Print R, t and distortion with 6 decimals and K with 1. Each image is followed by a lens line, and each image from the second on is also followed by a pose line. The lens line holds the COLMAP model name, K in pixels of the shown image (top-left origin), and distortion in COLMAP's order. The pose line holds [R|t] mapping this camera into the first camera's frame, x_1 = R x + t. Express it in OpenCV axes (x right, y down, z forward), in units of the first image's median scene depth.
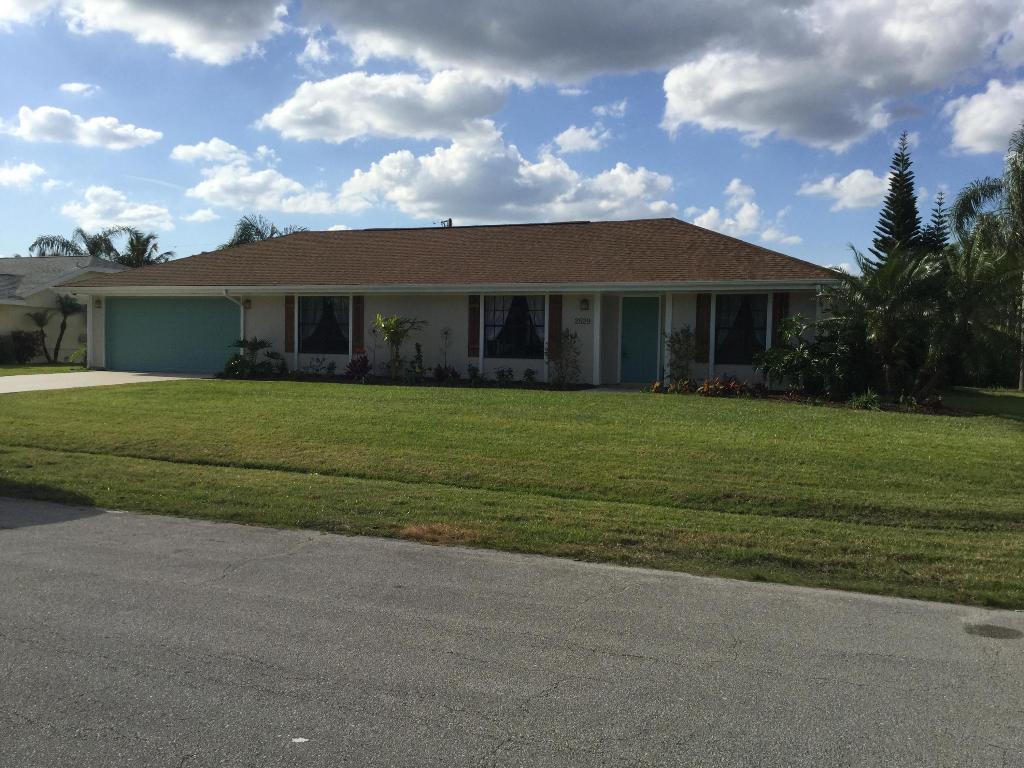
lens RADIAL K [[928.0, 0, 517.7], [0, 928.0, 390.3], [0, 0, 1]] dist [0.061066, -0.089657]
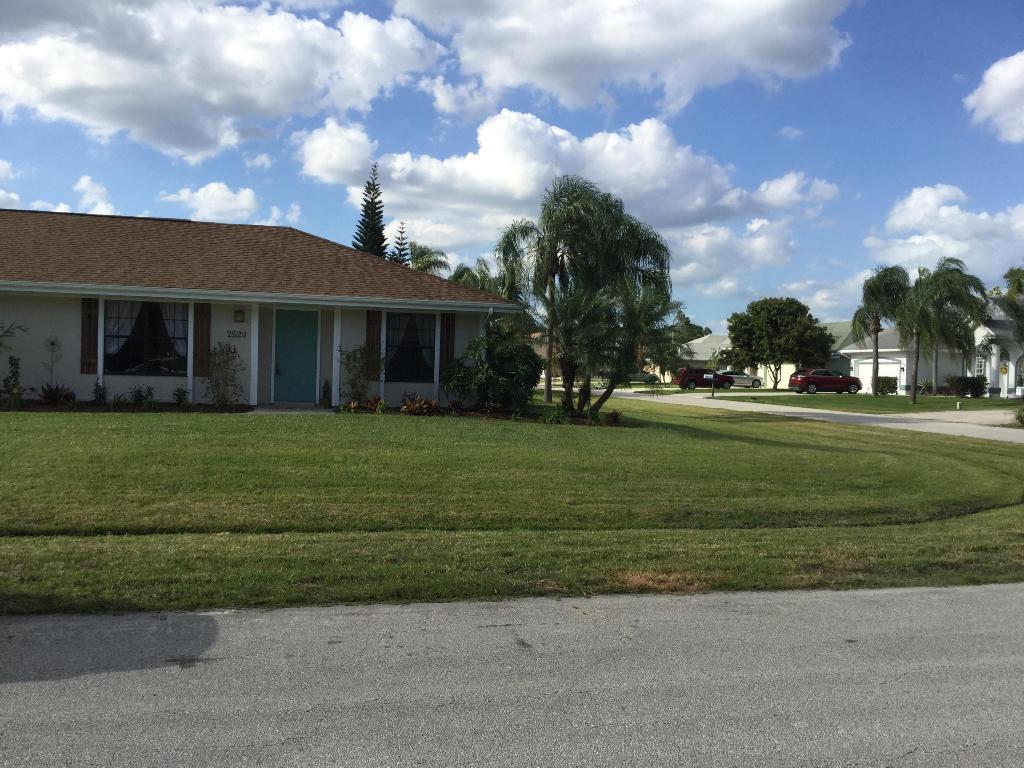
lens RADIAL K [[928.0, 0, 518.2], [0, 928.0, 379.2], [0, 0, 1]] dist [0.061066, -0.089657]
pose [[0.779309, -0.002994, 0.626633, -0.268132], [0.017132, 0.999717, -0.016530, -0.011593], [-0.626406, 0.023618, 0.779139, 0.129383]]
